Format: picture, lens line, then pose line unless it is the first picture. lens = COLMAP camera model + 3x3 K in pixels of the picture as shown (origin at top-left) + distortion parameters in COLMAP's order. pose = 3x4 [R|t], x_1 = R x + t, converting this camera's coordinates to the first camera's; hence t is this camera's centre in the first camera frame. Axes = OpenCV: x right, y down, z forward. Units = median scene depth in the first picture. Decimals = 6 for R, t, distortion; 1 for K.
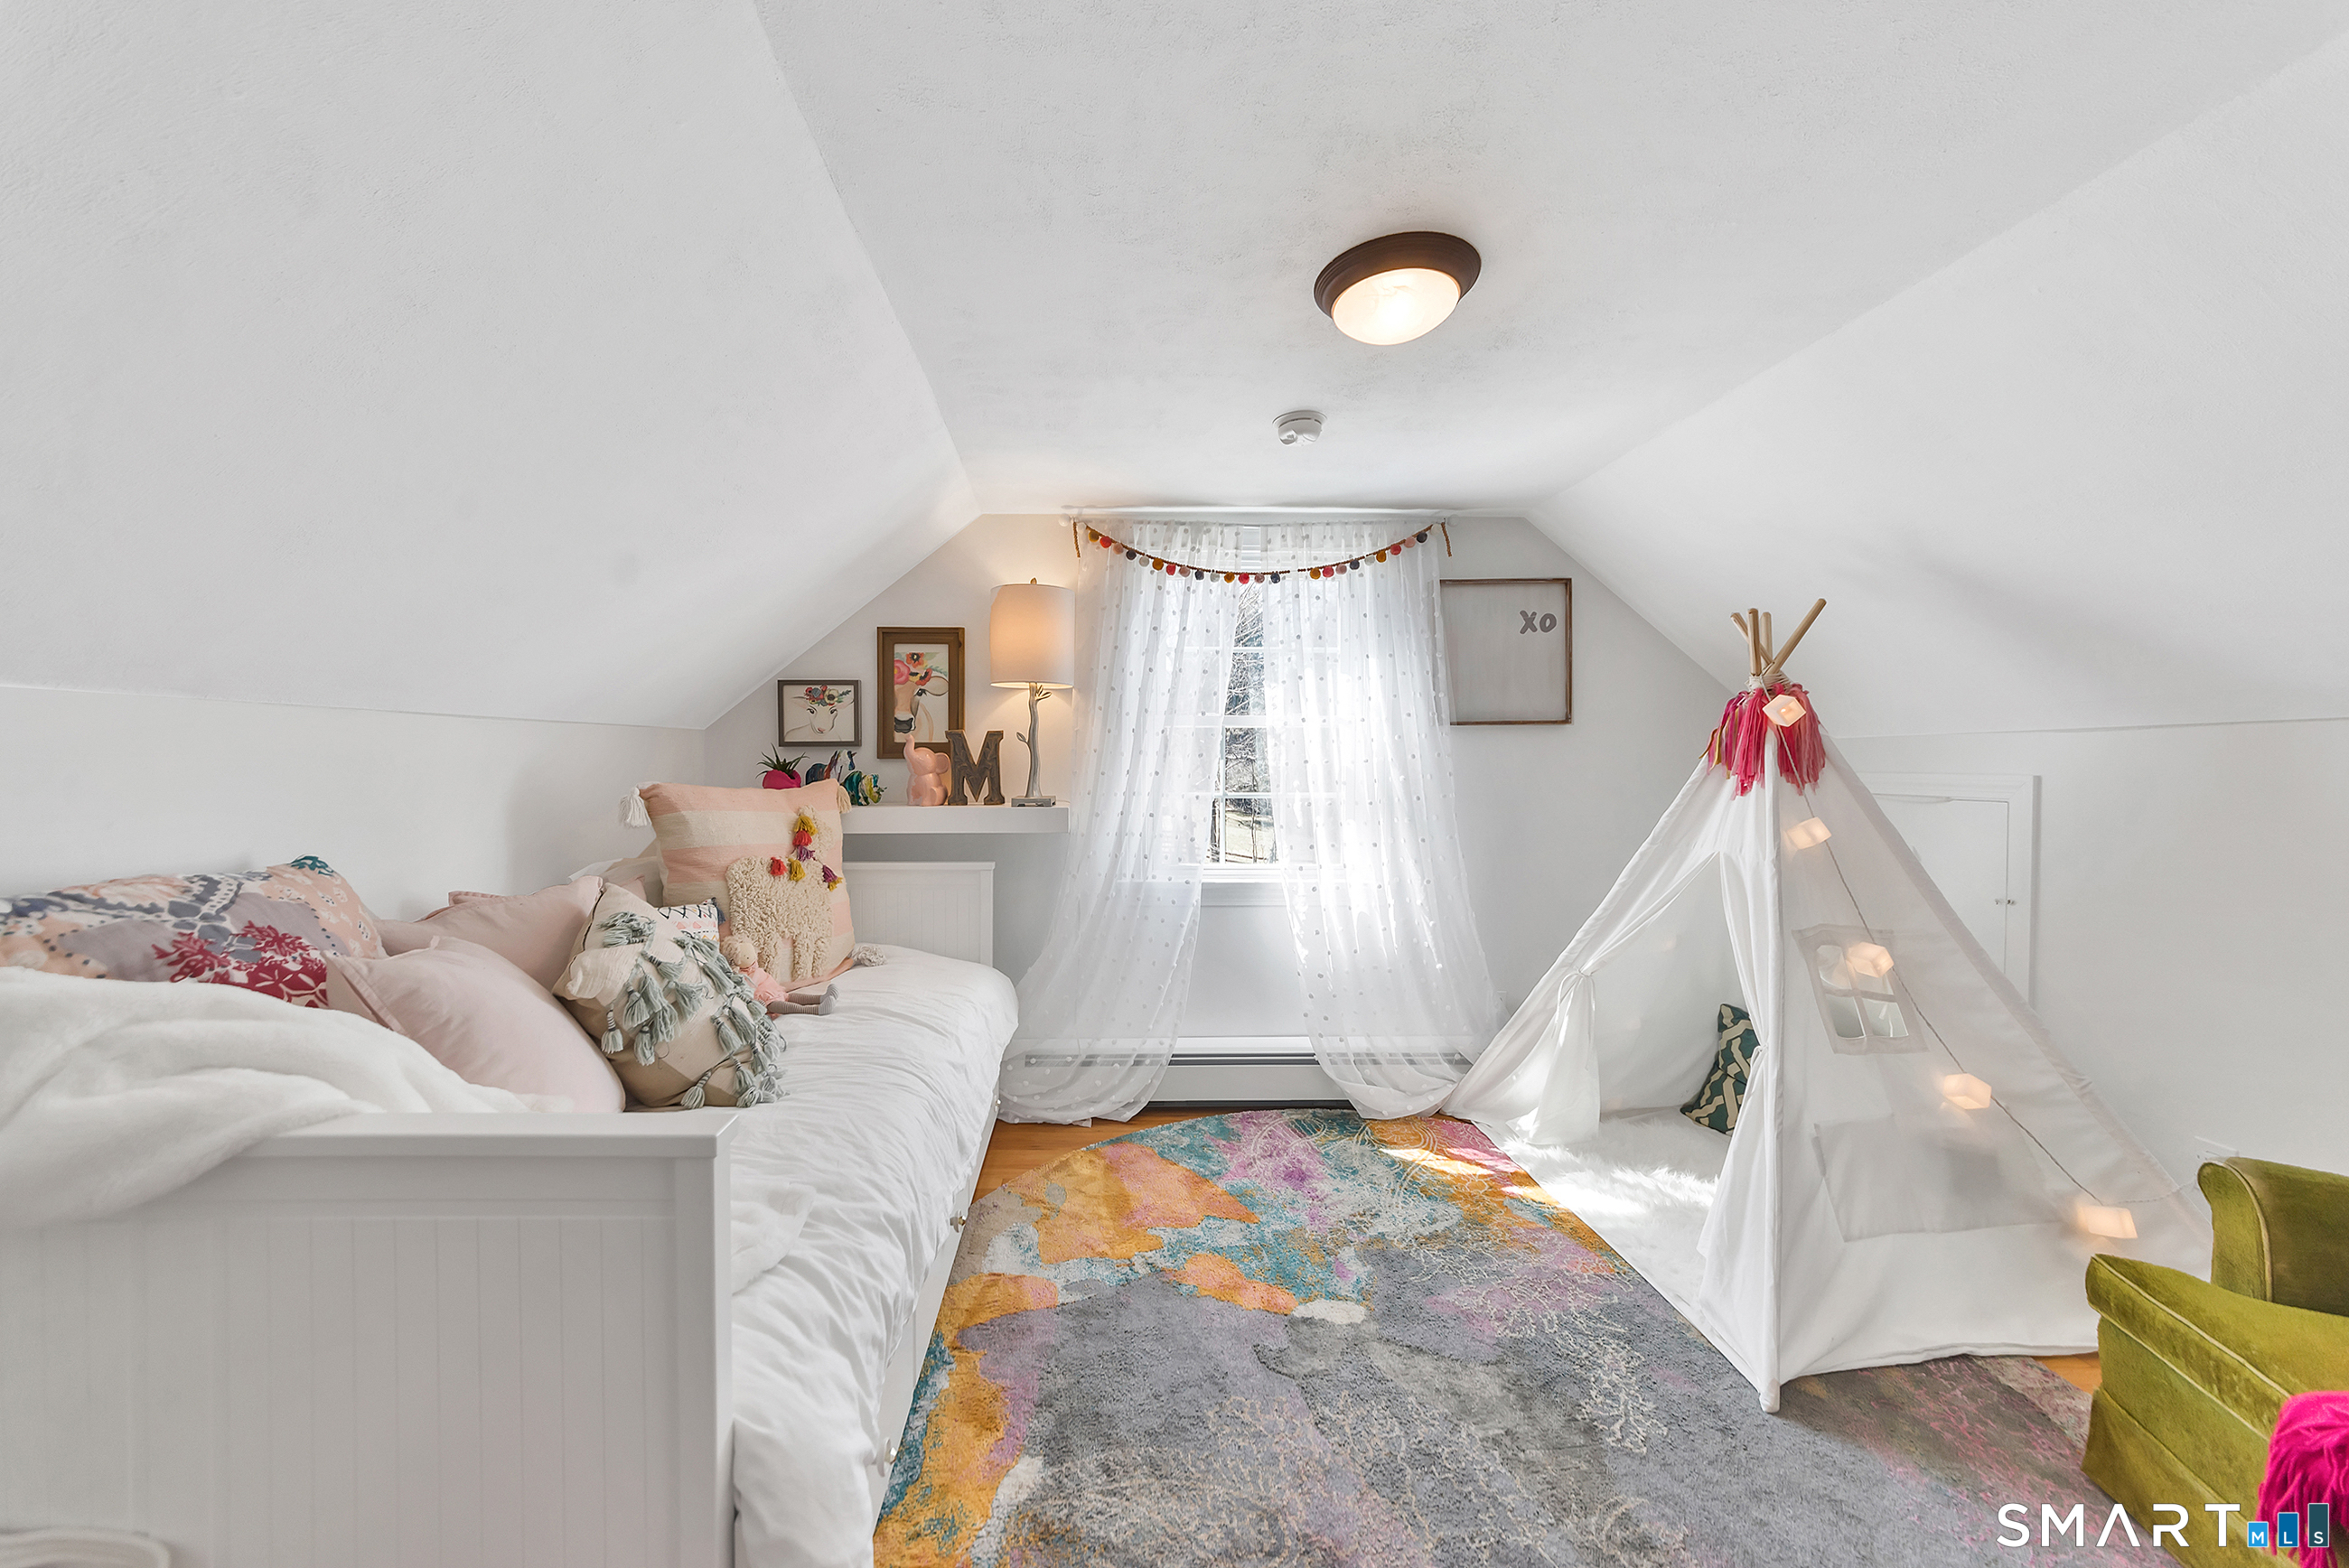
lens RADIAL K [[857.6, 0, 1169.1], [0, 857.6, 774.2], [0, 0, 1]] dist [-0.000198, 0.000614]
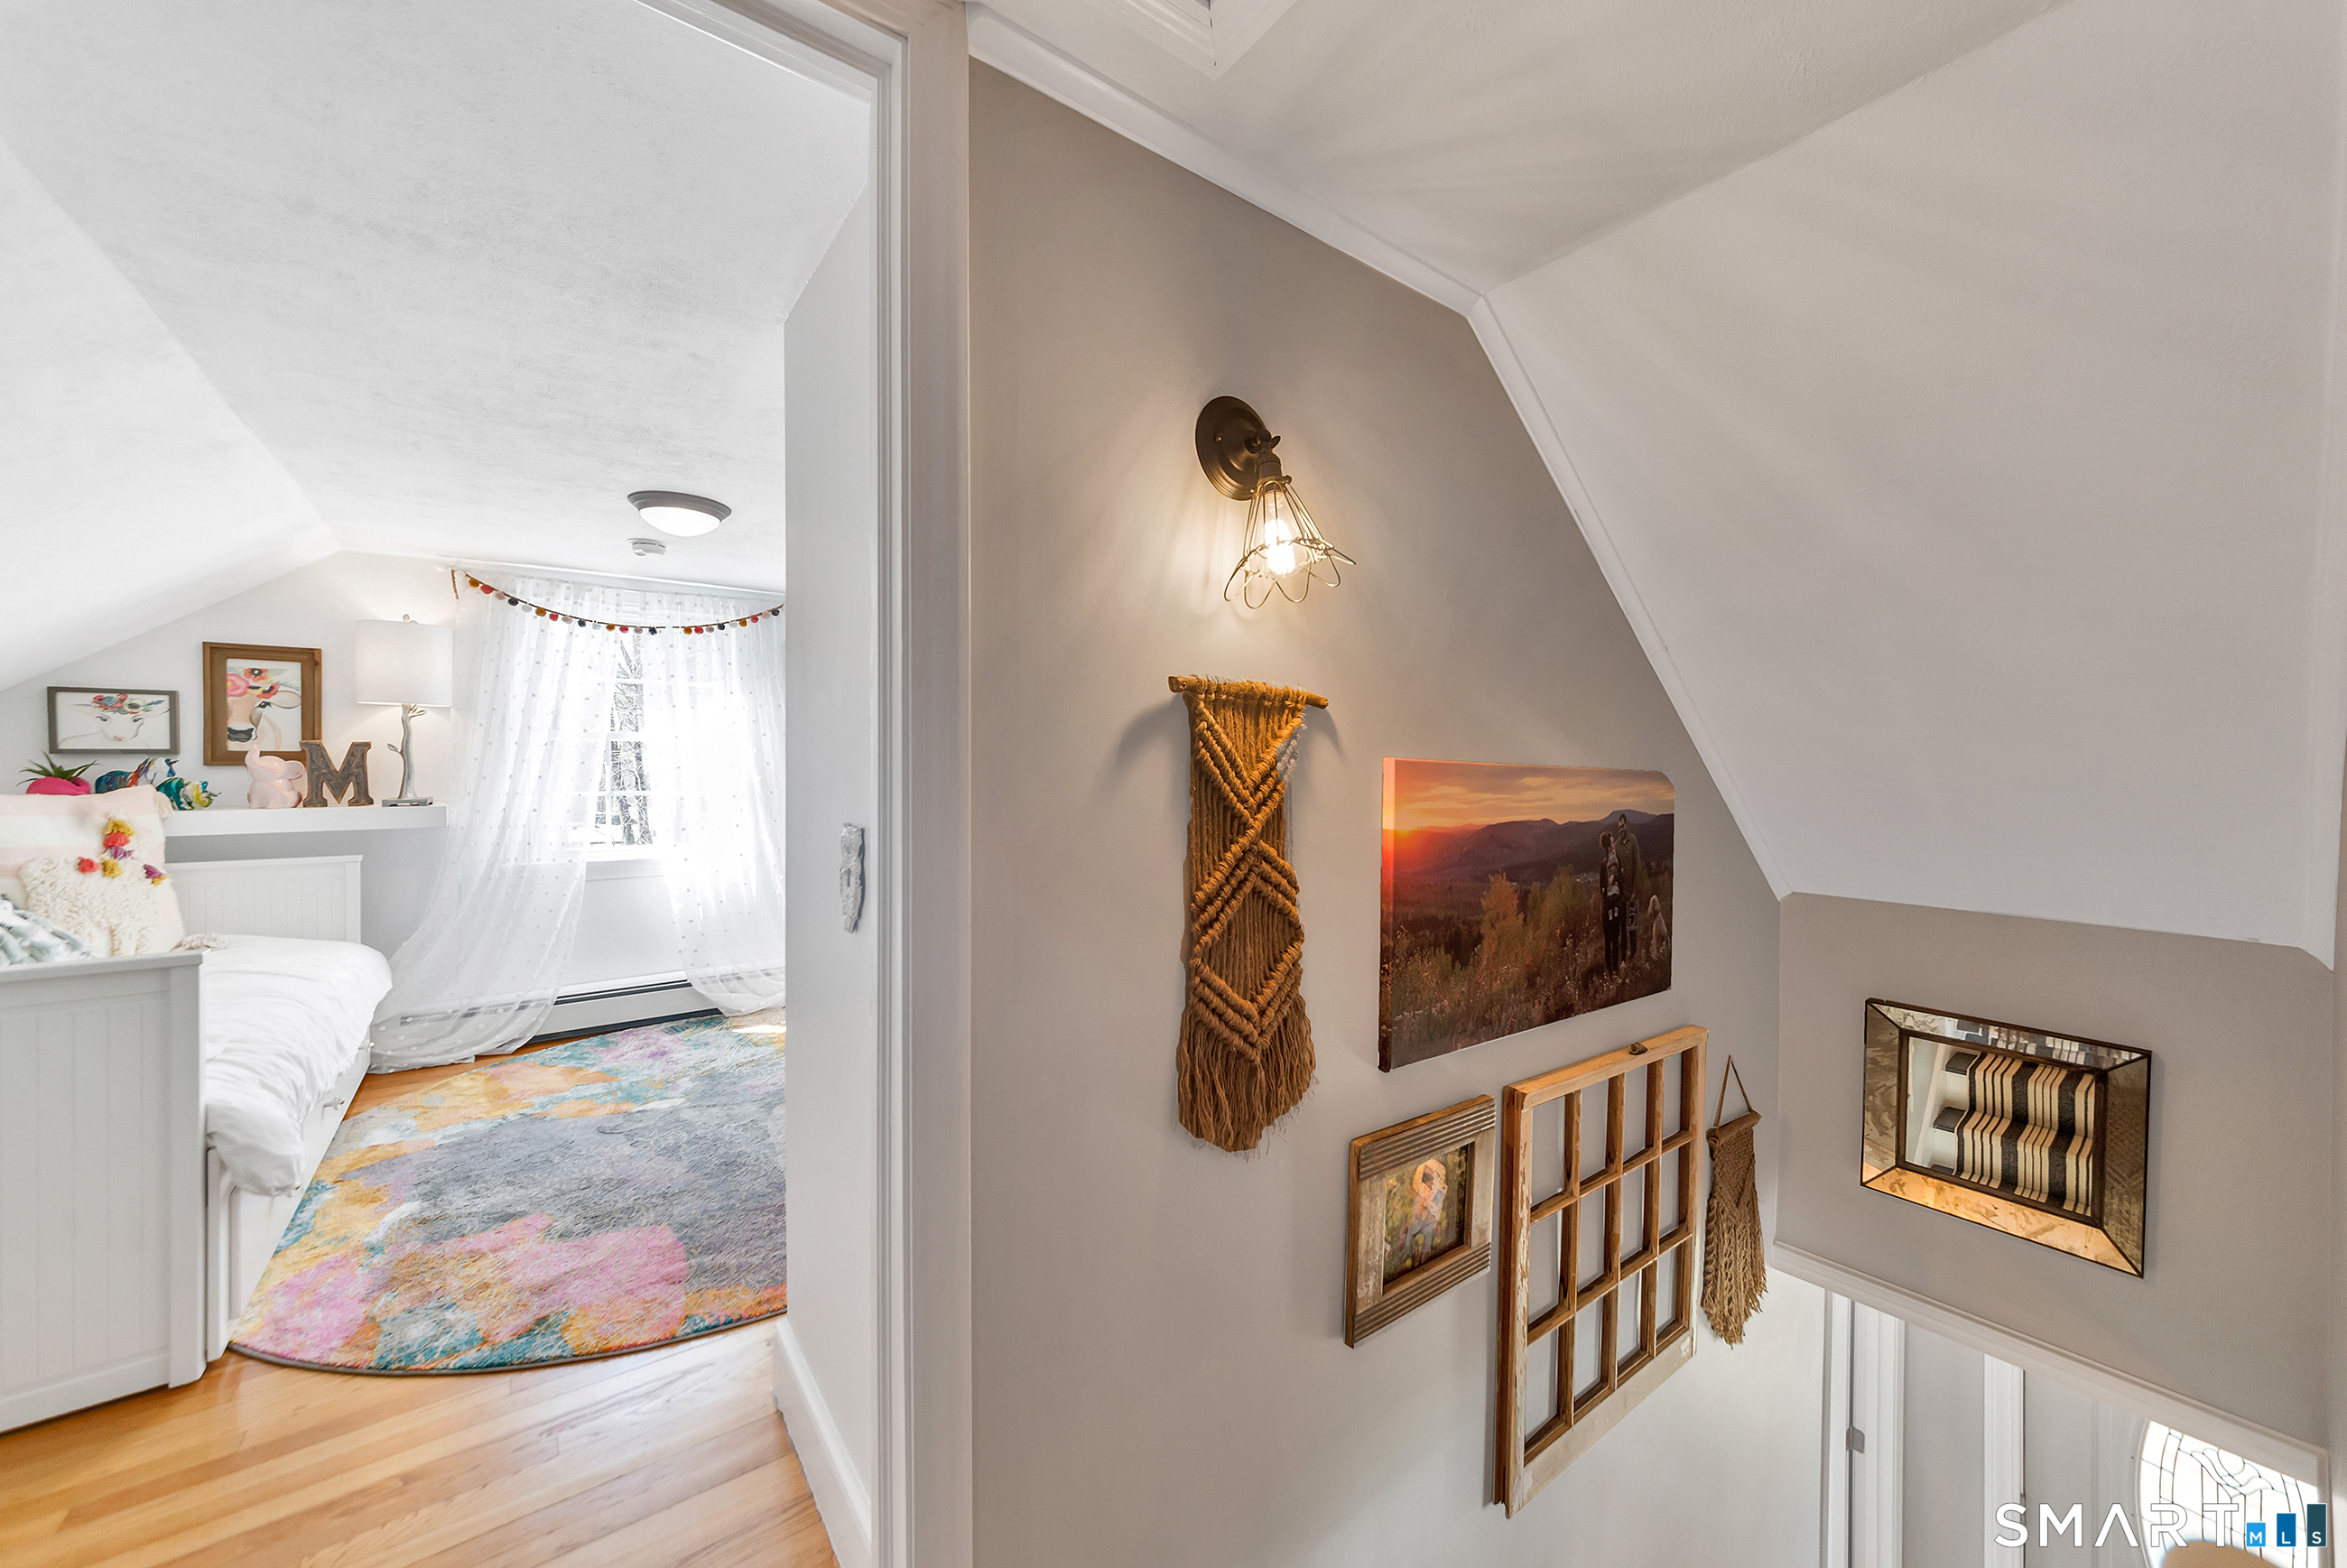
lens RADIAL K [[857.0, 0, 1233.6], [0, 857.0, 775.4], [0, 0, 1]] dist [-0.000198, 0.000614]
pose [[0.817796, -0.007441, 0.575460, 0.096052], [0.007497, 0.999969, 0.002275, 0.000982], [-0.575460, 0.002453, 0.817827, -0.636804]]
